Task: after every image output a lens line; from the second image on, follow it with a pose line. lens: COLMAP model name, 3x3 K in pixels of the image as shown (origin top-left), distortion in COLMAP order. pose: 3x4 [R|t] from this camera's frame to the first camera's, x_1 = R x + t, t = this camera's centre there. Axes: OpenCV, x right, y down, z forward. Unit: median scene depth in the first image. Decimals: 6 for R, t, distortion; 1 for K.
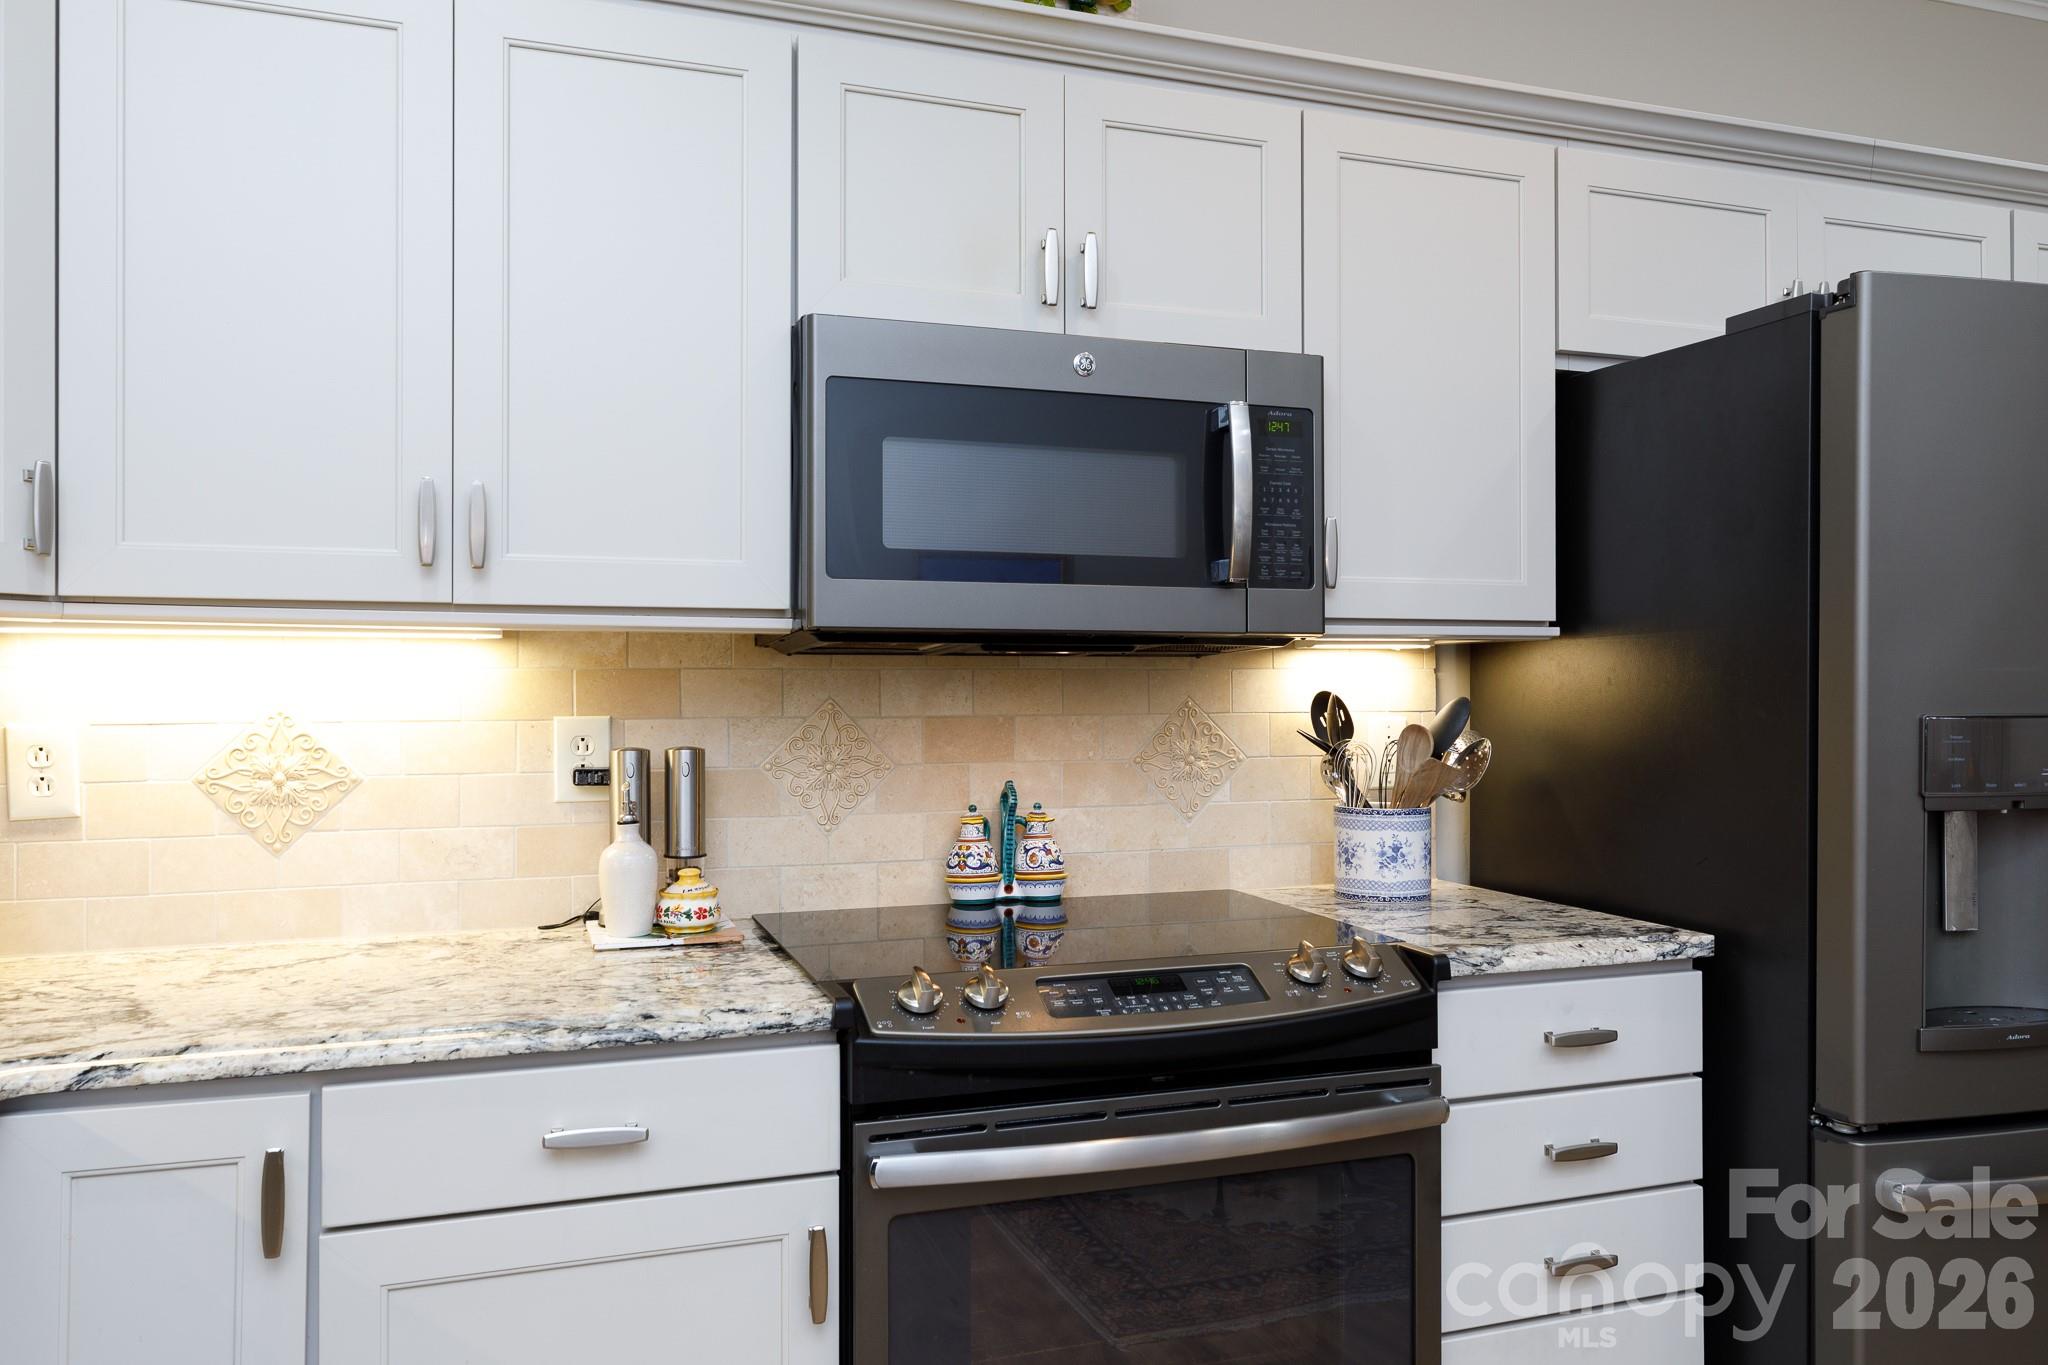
lens RADIAL K [[1465.5, 0, 1024.0], [0, 1465.5, 682.5], [0, 0, 1]] dist [-0.004910, 0.001336]
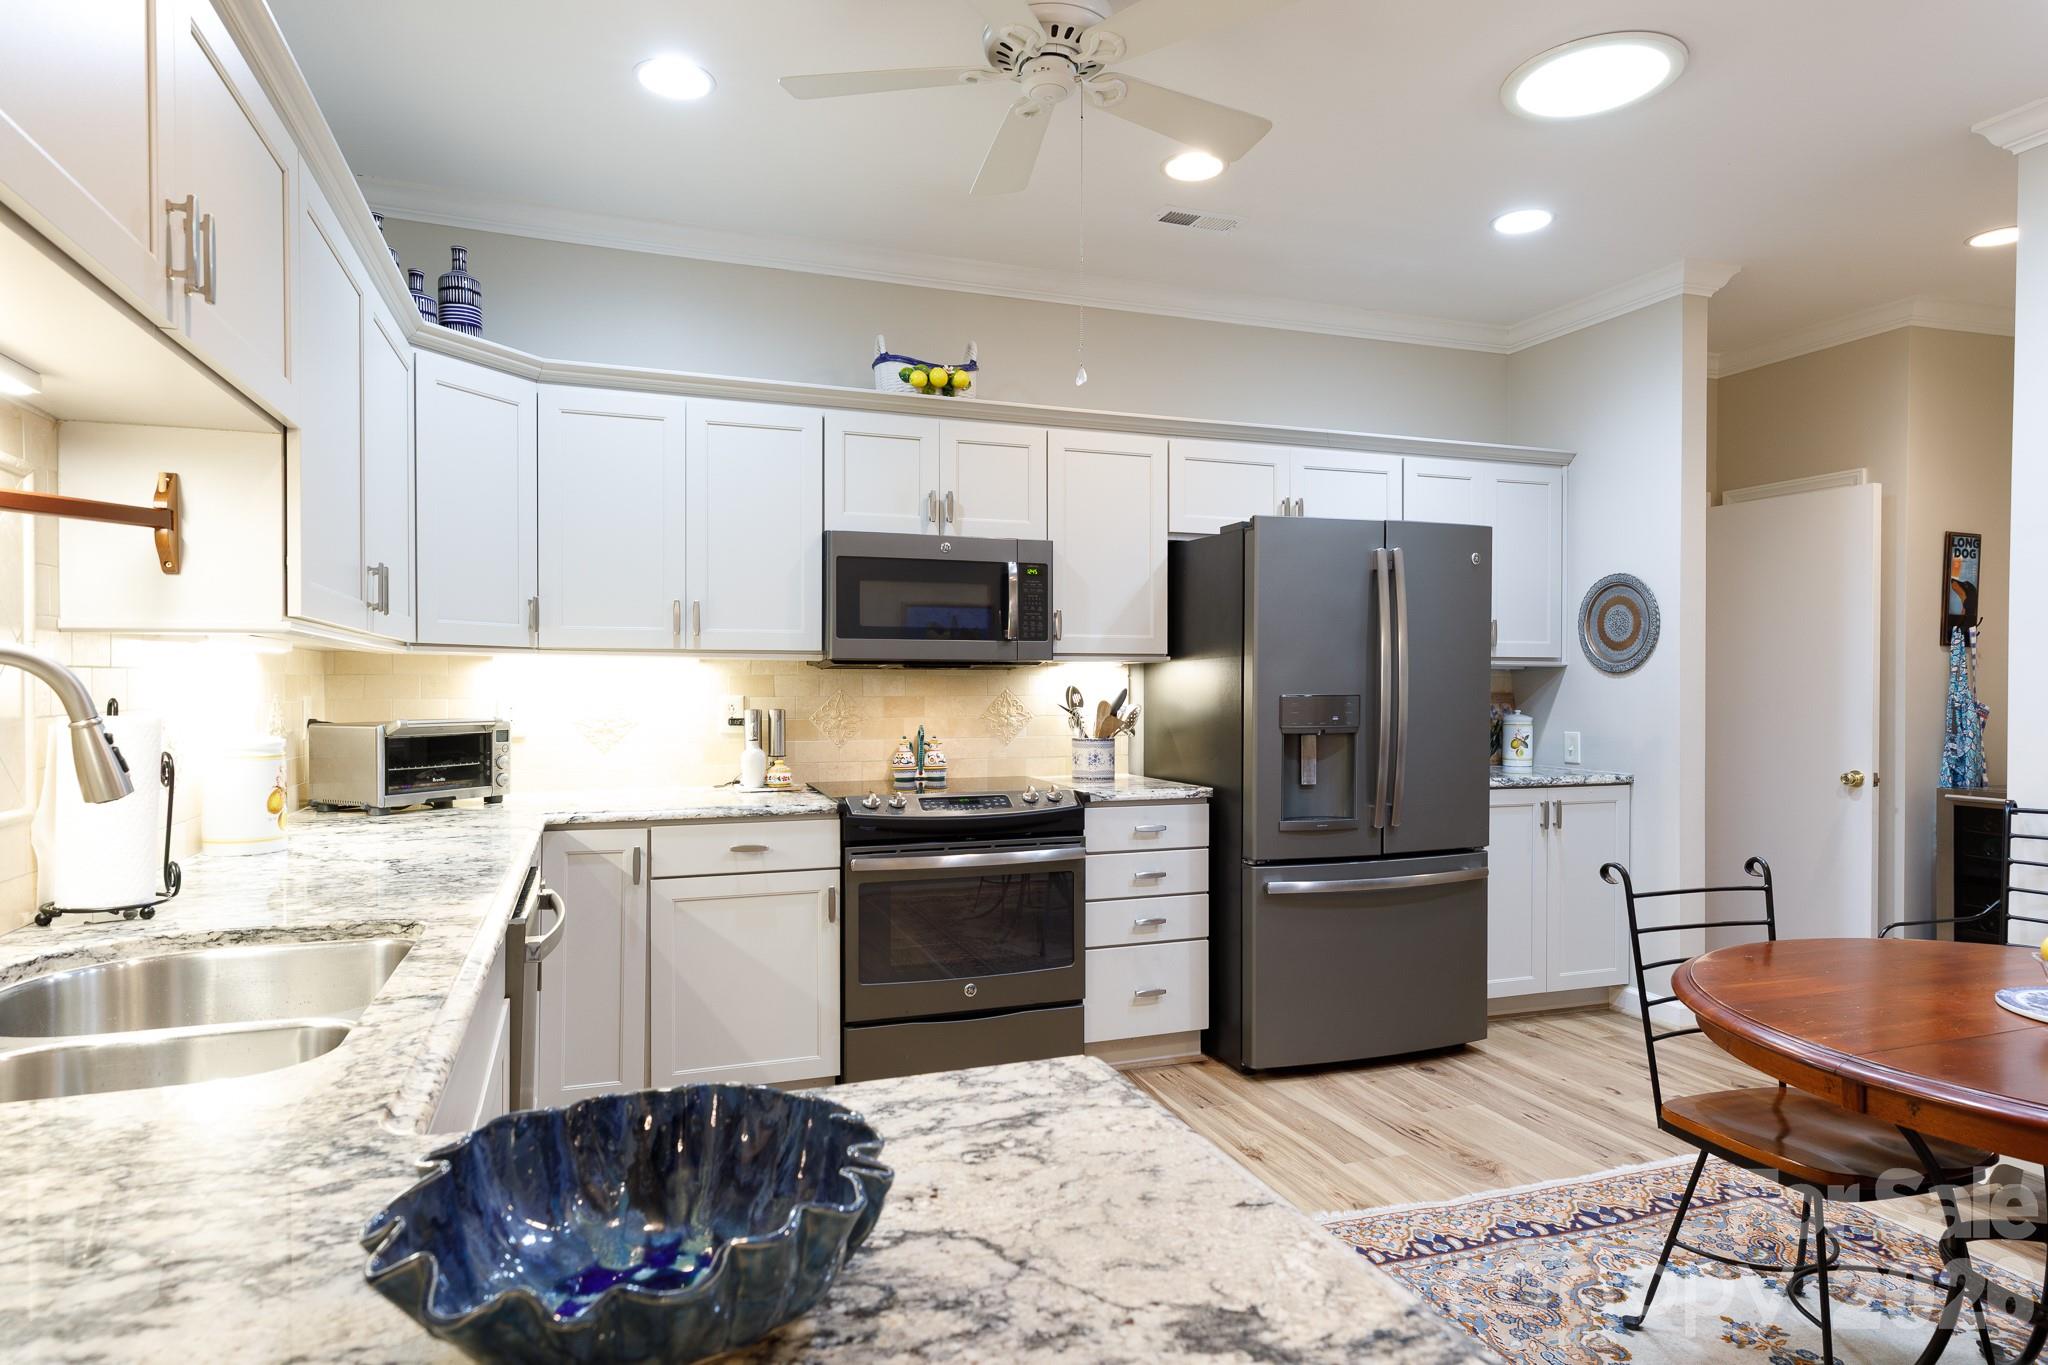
lens RADIAL K [[1173.3, 0, 1038.5], [0, 1173.3, 684.2], [0, 0, 1]] dist [0.003766, 0.000758]
pose [[0.999802, 0.000997, 0.019869, 0.150839], [-0.001039, 0.999997, 0.002144, 0.000846], [-0.019867, -0.002164, 0.999800, -0.891641]]
